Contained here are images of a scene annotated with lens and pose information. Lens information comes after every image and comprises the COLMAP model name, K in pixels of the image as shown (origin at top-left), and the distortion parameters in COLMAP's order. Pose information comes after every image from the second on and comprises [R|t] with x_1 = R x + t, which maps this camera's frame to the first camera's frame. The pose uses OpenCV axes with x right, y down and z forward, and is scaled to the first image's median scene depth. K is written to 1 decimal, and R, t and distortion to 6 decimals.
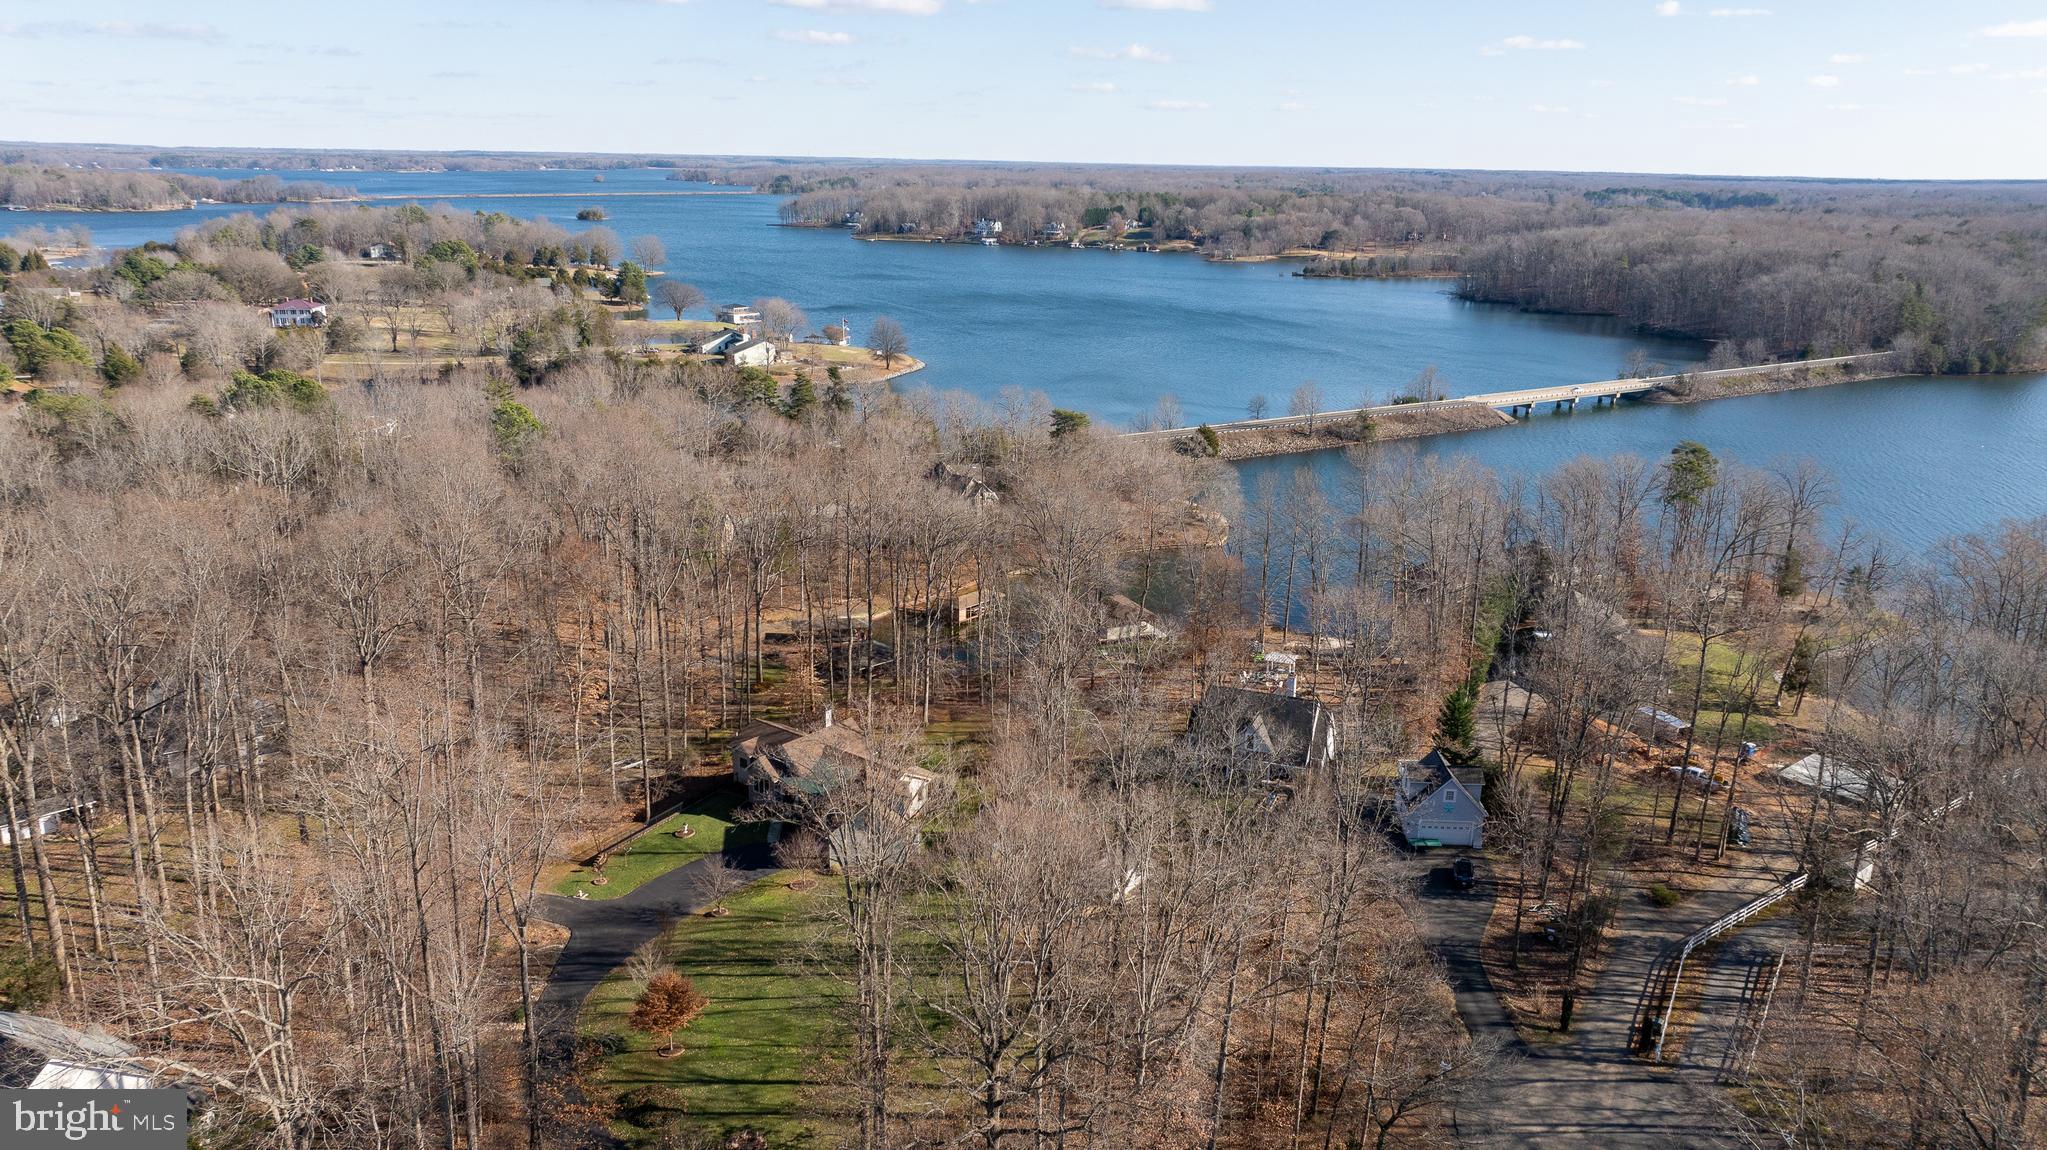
lens RADIAL K [[1443.7, 0, 1023.5], [0, 1443.7, 575.0], [0, 0, 1]] dist [-0.023804, 0.021031]
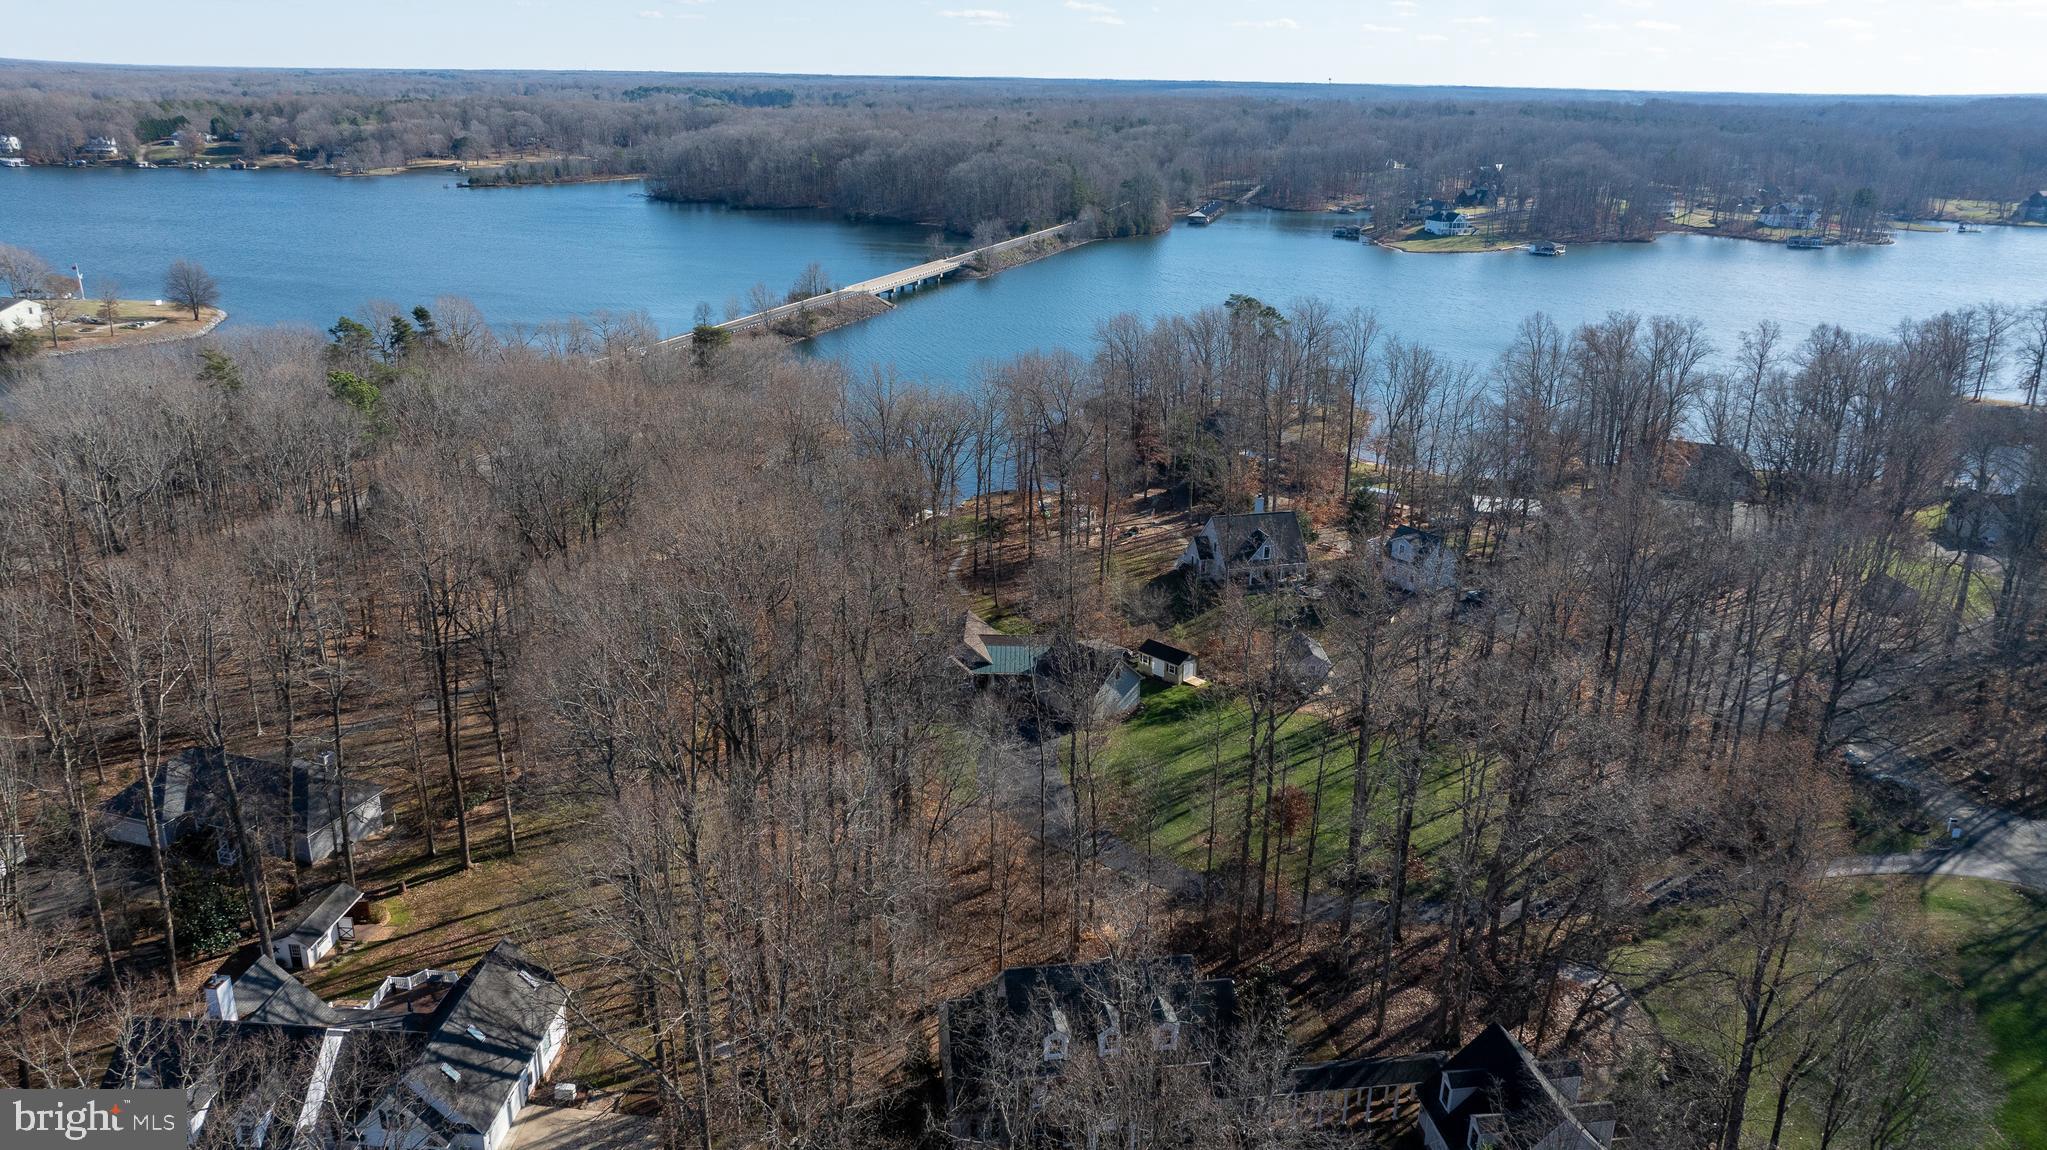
lens RADIAL K [[1447.6, 0, 1023.5], [0, 1447.6, 575.0], [0, 0, 1]] dist [-0.050390, 0.070147]
pose [[0.789431, -0.205320, 0.578483, -0.177385], [0.167426, 0.978690, 0.118885, -0.013676], [-0.590565, 0.003002, 0.806985, 0.034379]]
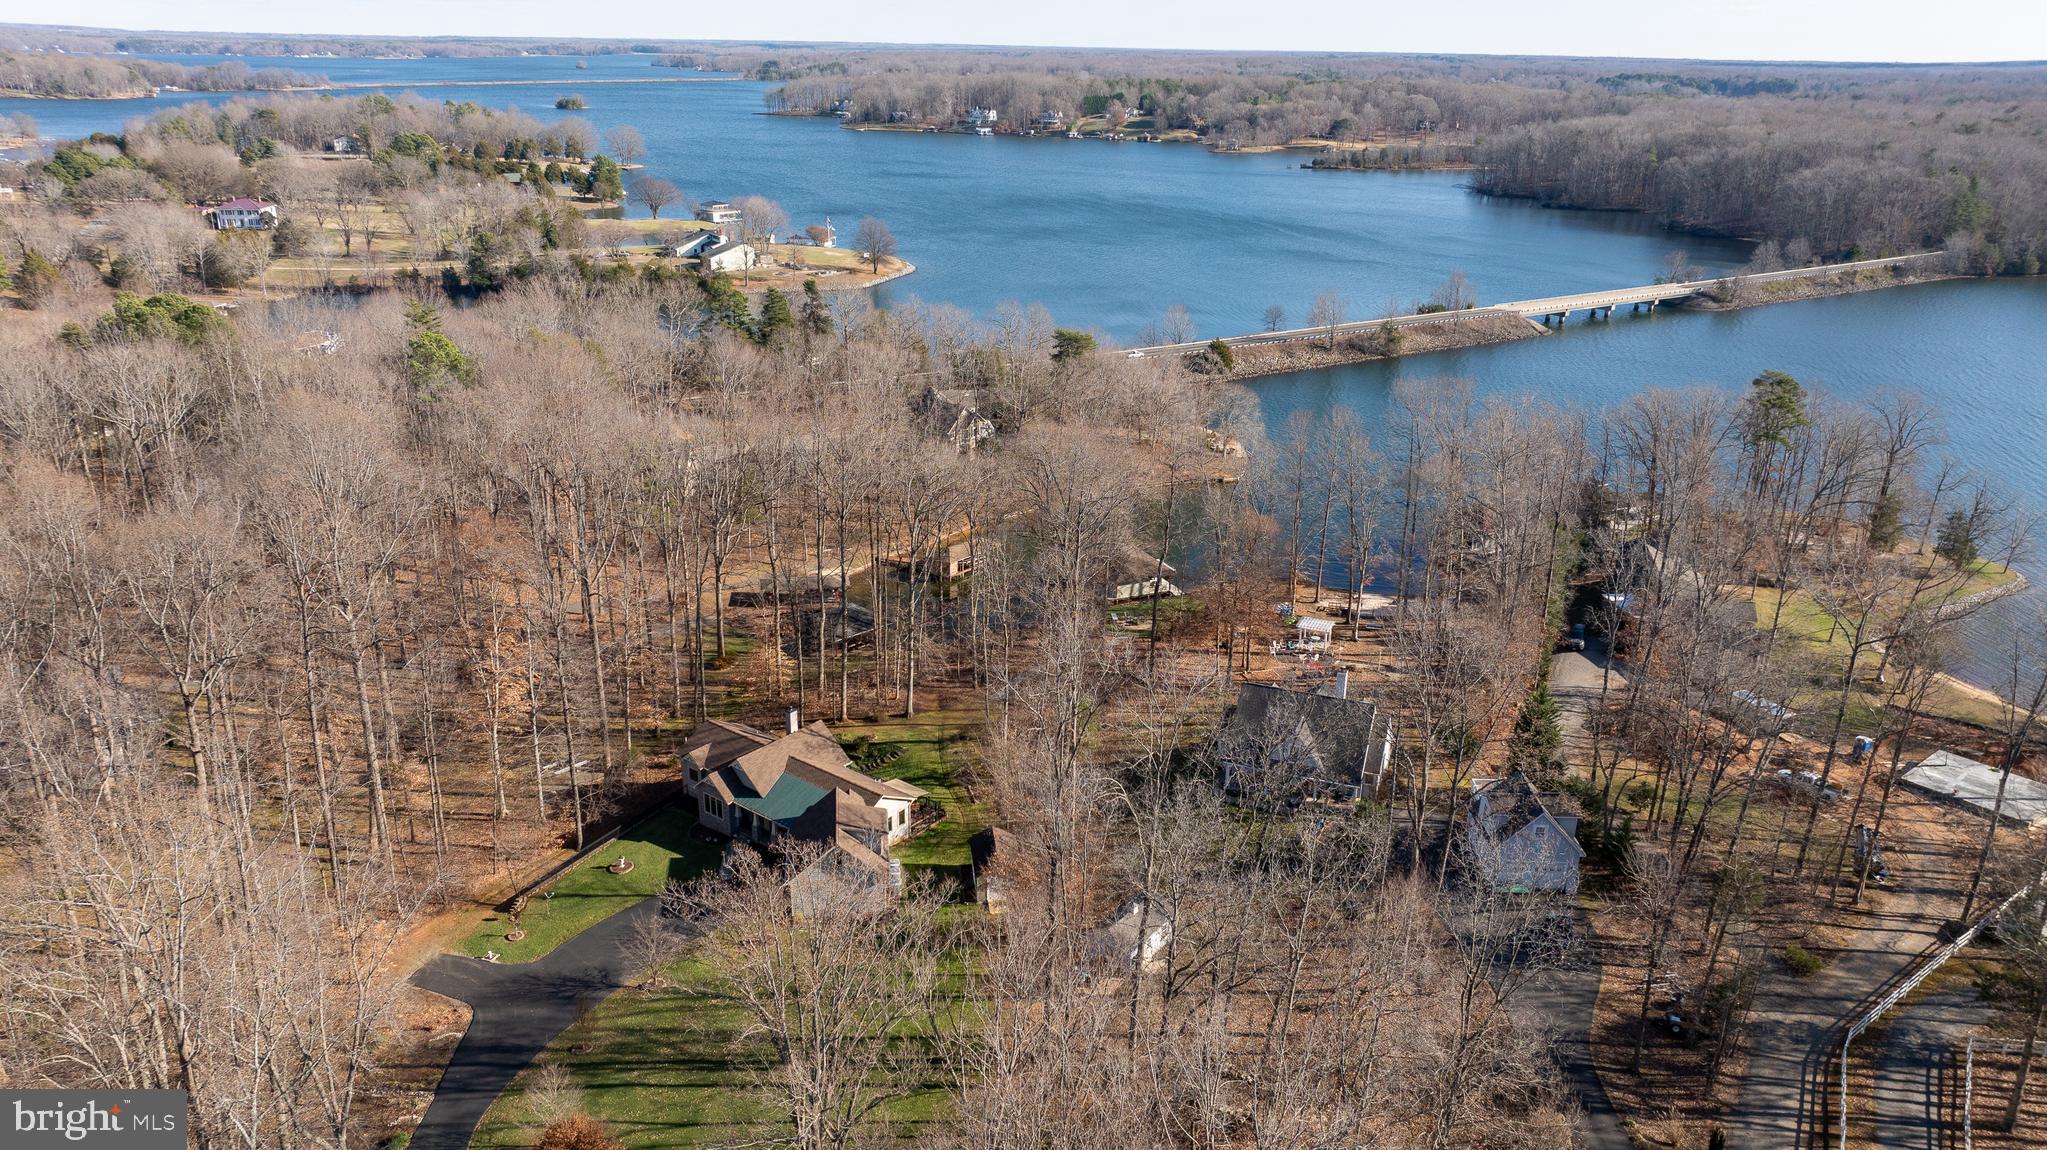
lens RADIAL K [[1447.6, 0, 1023.5], [0, 1447.6, 575.0], [0, 0, 1]] dist [-0.050390, 0.070147]
pose [[0.999995, -0.002142, 0.002445, -0.000560], [0.001959, 0.997352, 0.072699, -0.012287], [-0.002594, -0.072694, 0.997351, 0.041746]]
